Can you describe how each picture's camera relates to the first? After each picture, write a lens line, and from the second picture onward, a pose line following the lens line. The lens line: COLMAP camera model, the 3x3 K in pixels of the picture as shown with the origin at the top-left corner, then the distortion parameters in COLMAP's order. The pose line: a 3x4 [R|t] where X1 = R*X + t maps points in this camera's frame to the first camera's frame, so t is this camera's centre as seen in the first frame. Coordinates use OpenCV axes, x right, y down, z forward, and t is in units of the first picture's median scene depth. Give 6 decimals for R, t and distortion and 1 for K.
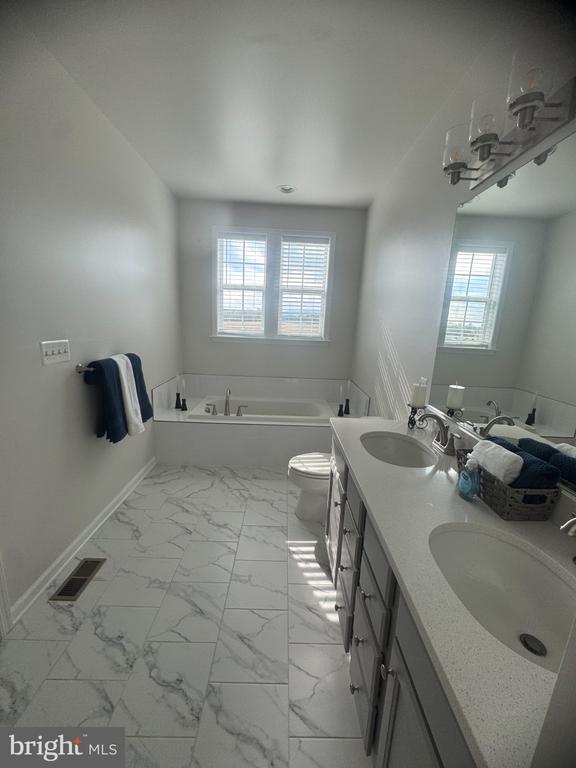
lens RADIAL K [[306.7, 0, 288.7], [0, 306.7, 384.6], [0, 0, 1]] dist [-0.008070, 0.001925]
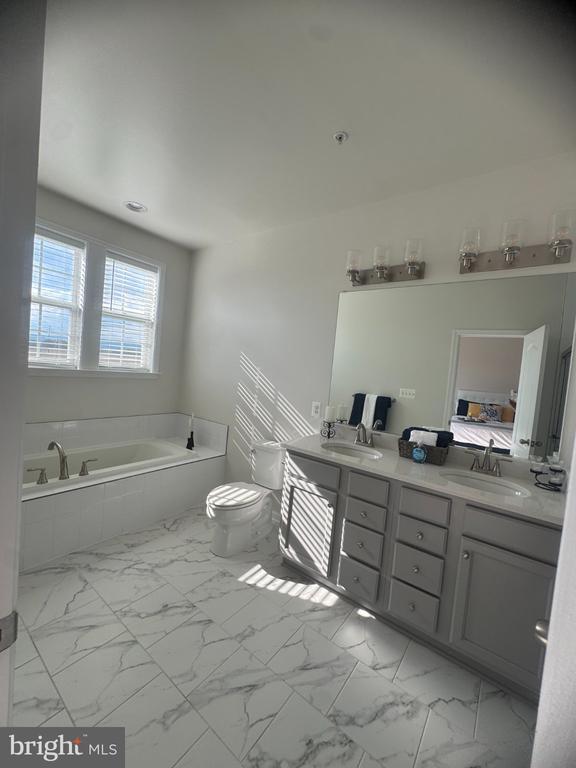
lens RADIAL K [[306.7, 0, 287.7], [0, 306.7, 384.6], [0, 0, 1]] dist [-0.008070, 0.001925]
pose [[0.612973, -0.032072, 0.789453, -0.665354], [0.105754, 0.993515, -0.041751, -0.048838], [-0.782994, 0.109080, 0.612390, 0.221233]]
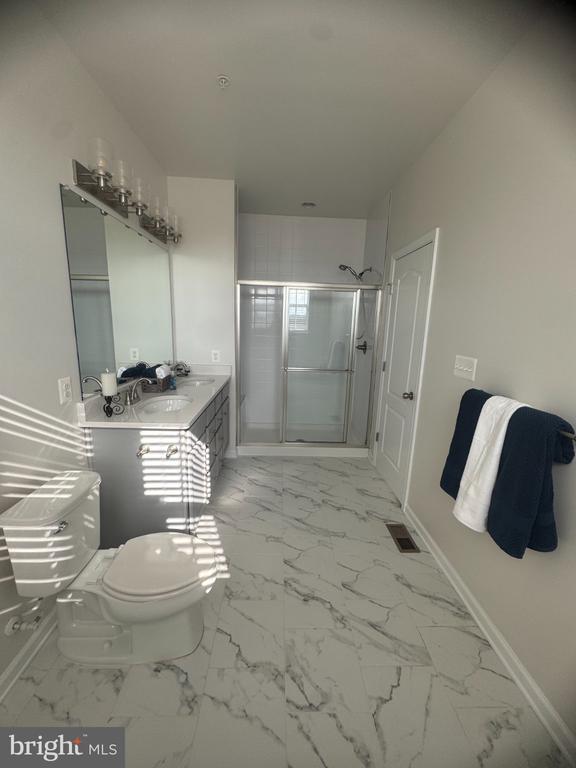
lens RADIAL K [[306.7, 0, 287.8], [0, 306.7, 383.2], [0, 0, 1]] dist [-0.008070, 0.001925]
pose [[-0.997145, -0.068688, -0.031355, -0.110562], [-0.075477, 0.918432, 0.388311, -0.337186], [0.002126, 0.389569, -0.920995, 1.595917]]
